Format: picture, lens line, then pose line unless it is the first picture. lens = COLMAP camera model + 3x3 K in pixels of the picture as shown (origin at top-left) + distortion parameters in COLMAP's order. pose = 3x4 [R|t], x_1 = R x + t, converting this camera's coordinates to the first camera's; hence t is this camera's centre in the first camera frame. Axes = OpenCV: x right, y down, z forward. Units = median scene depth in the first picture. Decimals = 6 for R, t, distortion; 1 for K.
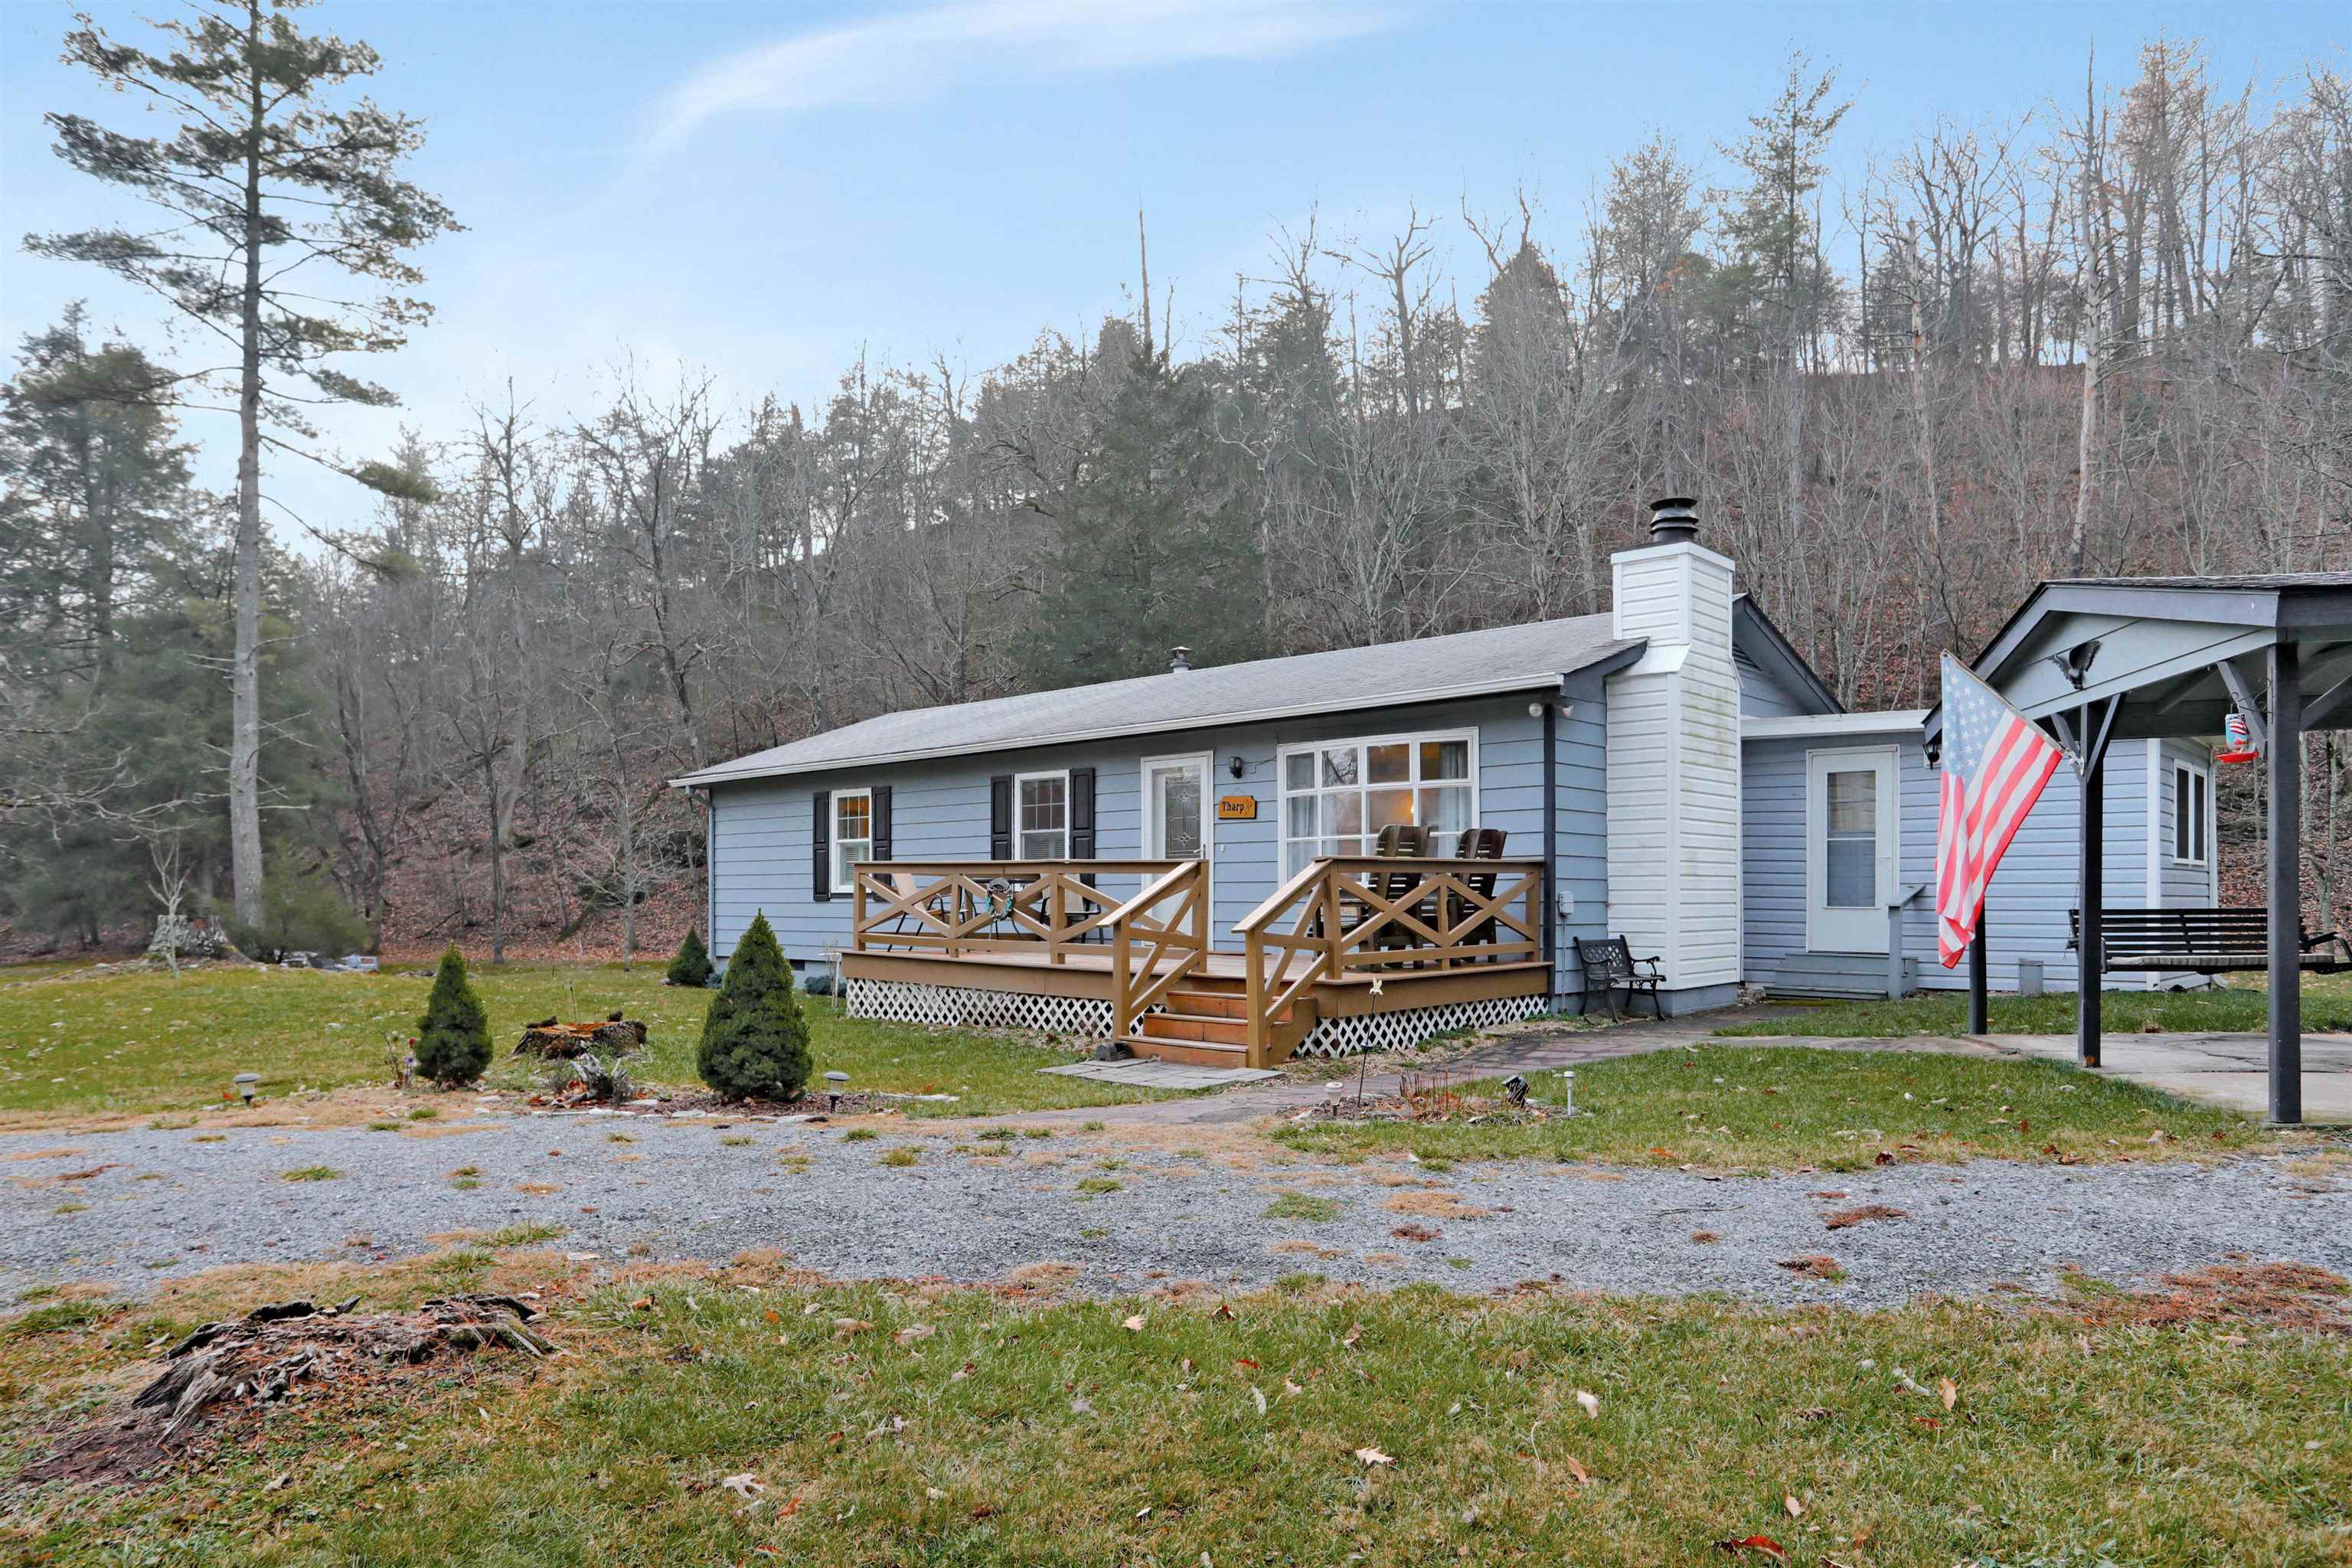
lens RADIAL K [[1484.8, 0, 1181.5], [0, 1484.8, 905.3], [0, 0, 1]] dist [-0.004234, -0.001553]
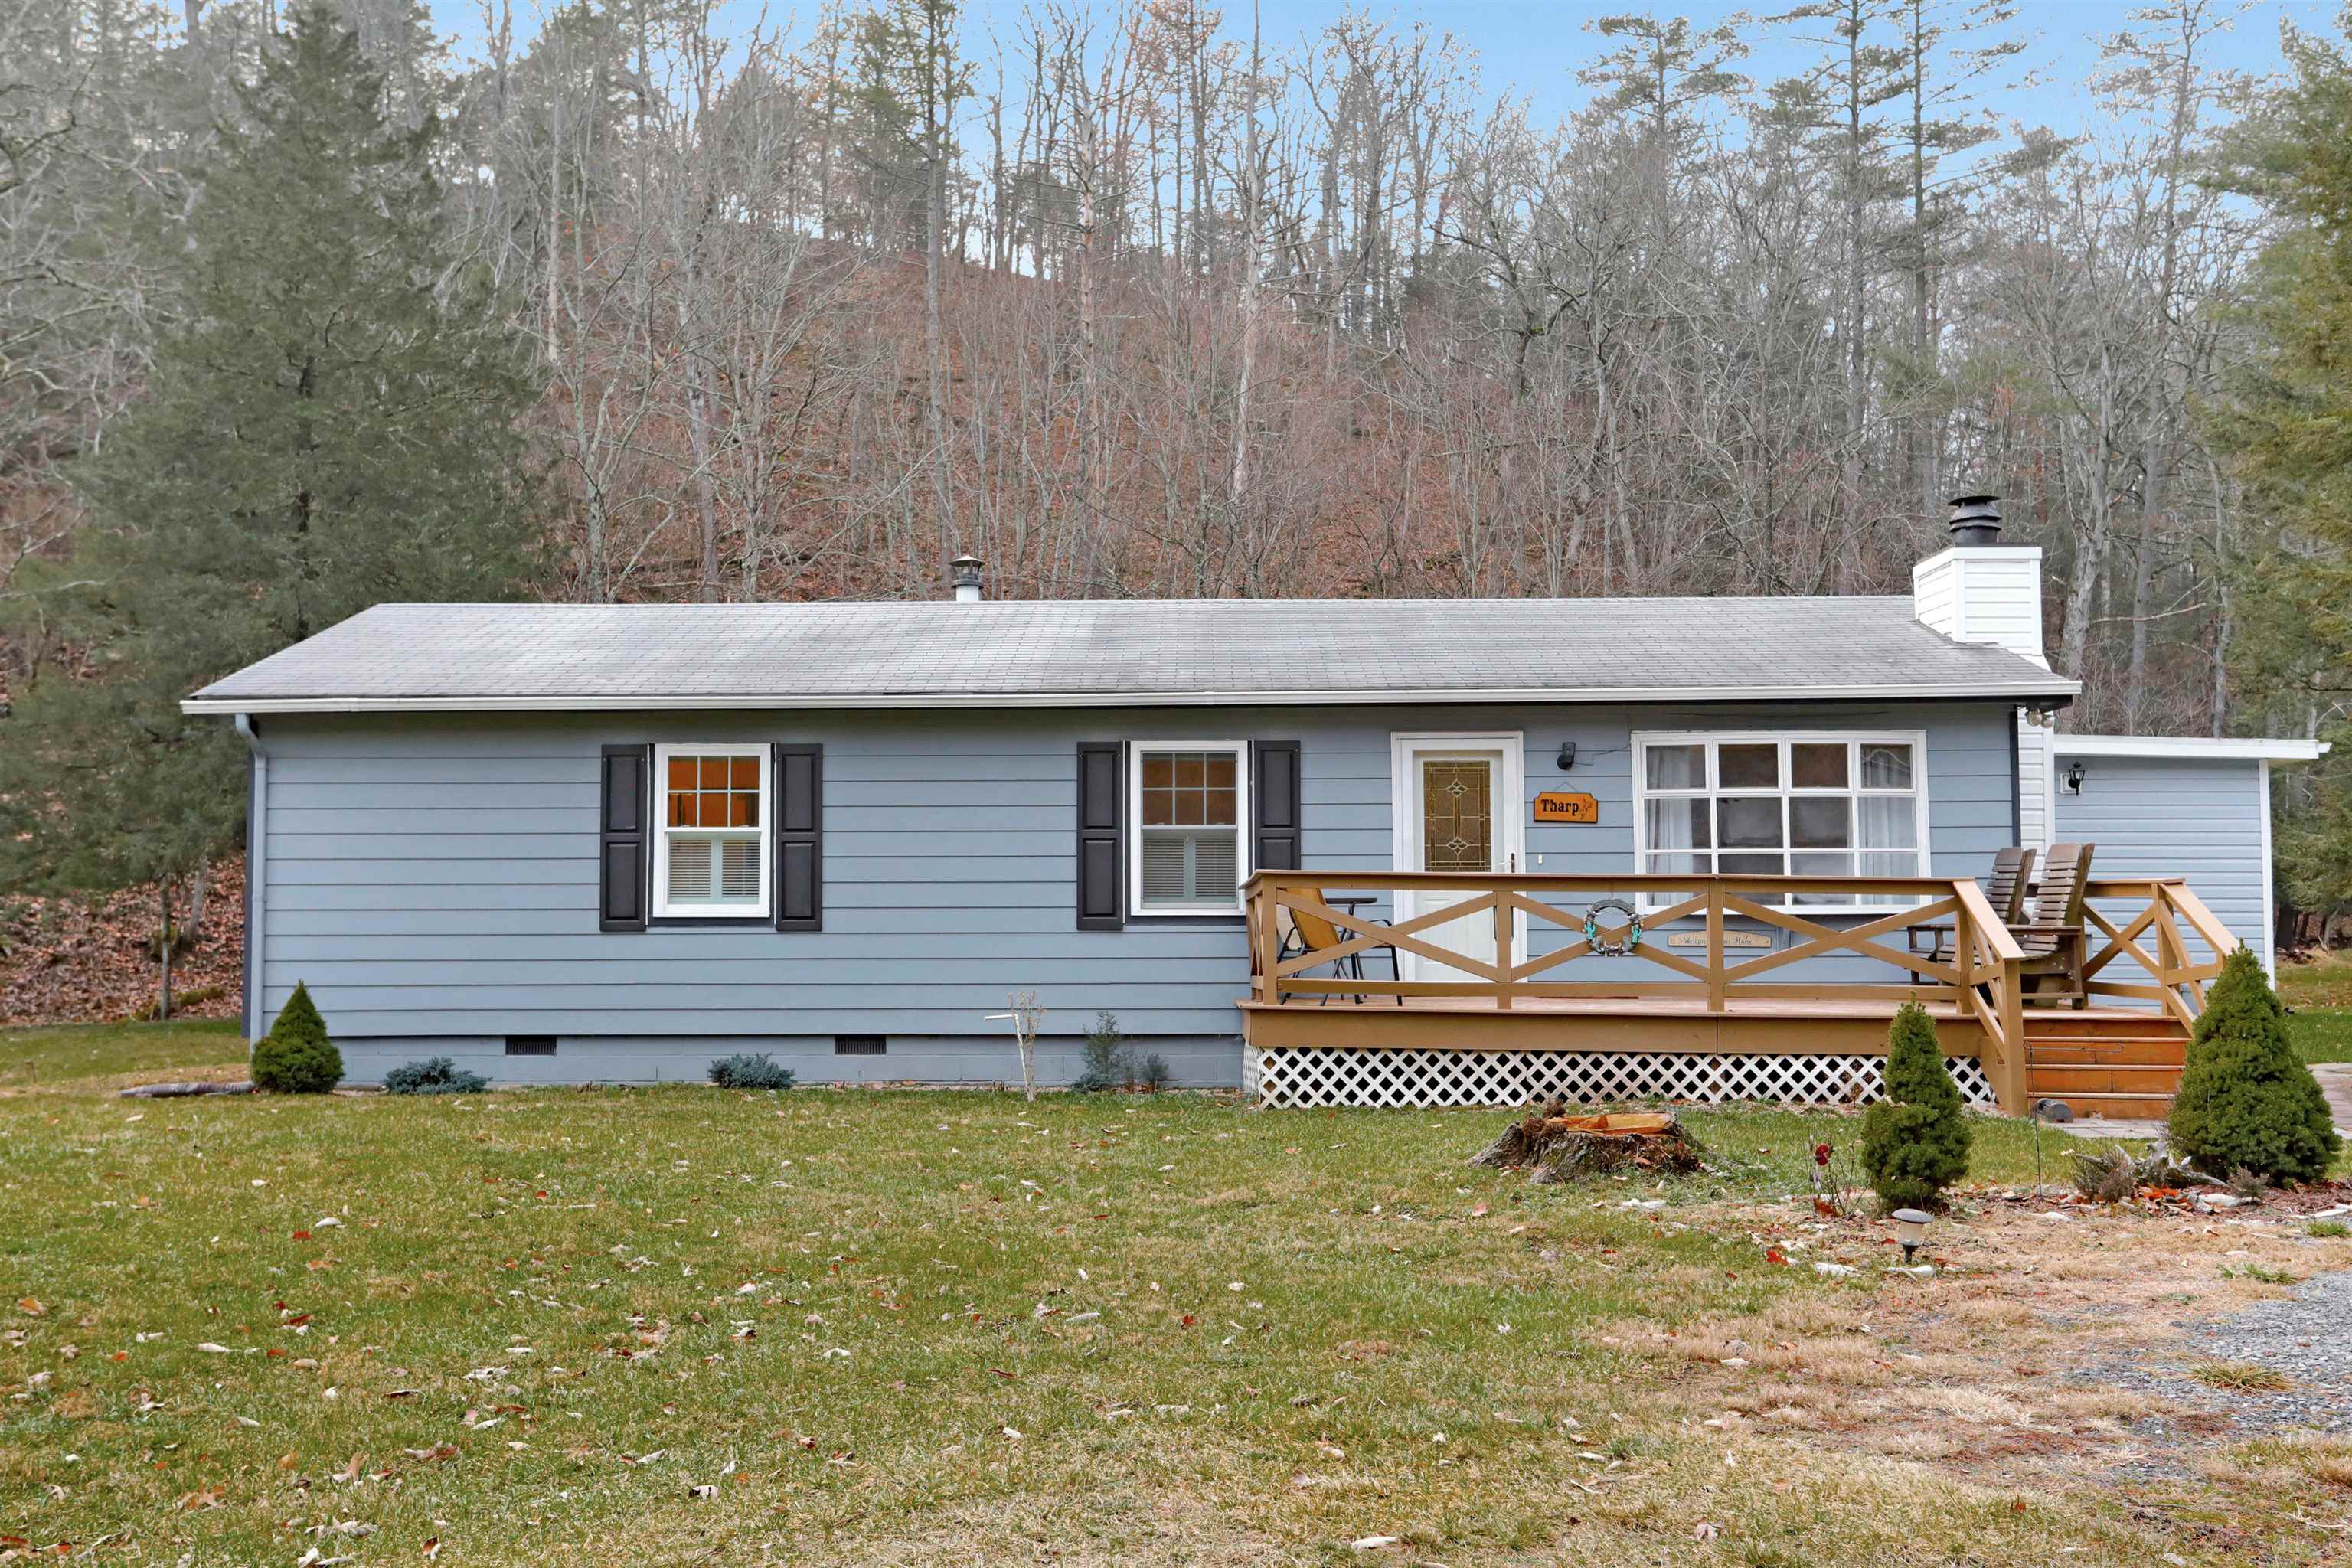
lens RADIAL K [[2181.9, 0, 1176.0], [0, 2181.9, 784.0], [0, 0, 1]] dist [0.035467, 0.004228]
pose [[0.747218, 0.040715, 0.663331, -0.923584], [0.004857, 0.997760, -0.066713, -0.003168], [-0.664562, 0.053071, 0.745346, 0.303091]]
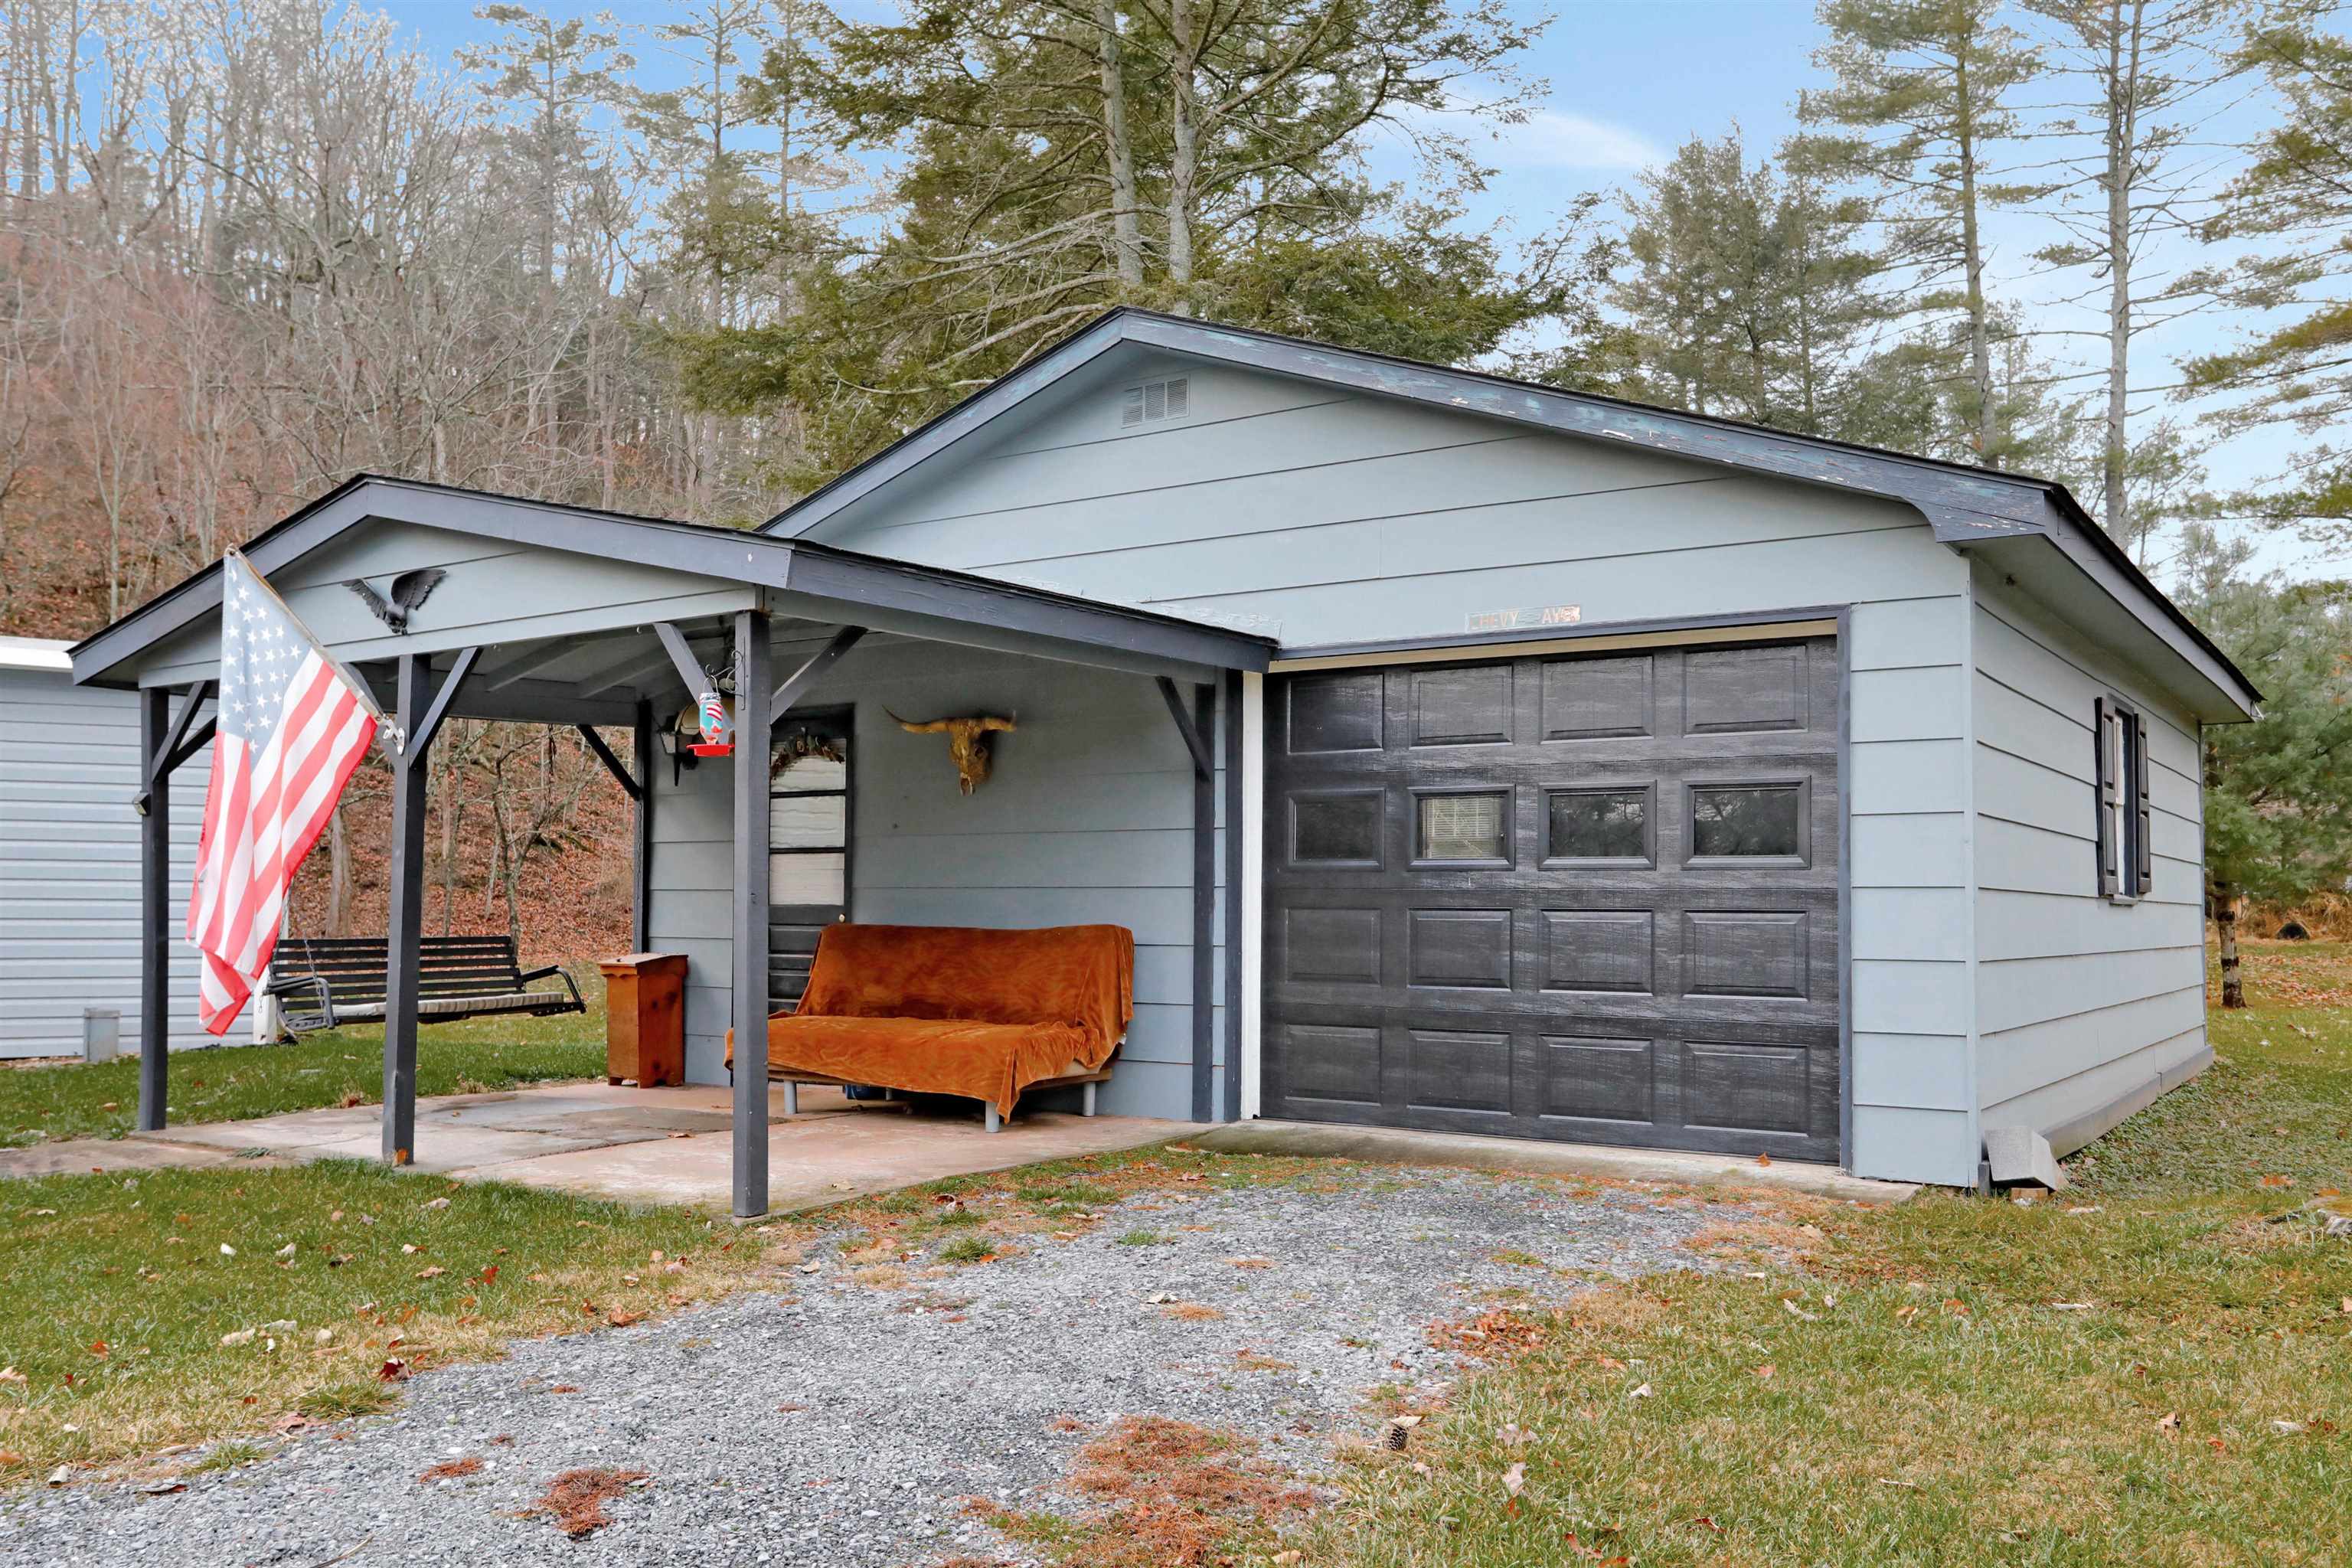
lens RADIAL K [[1905.7, 0, 1167.2], [0, 1905.7, 867.1], [0, 0, 1]] dist [-0.012156, -0.000487]
pose [[0.403551, 0.026832, 0.914564, -0.041985], [0.000214, 0.999567, -0.029420, -0.003854], [-0.914957, 0.012068, 0.403371, 0.164434]]
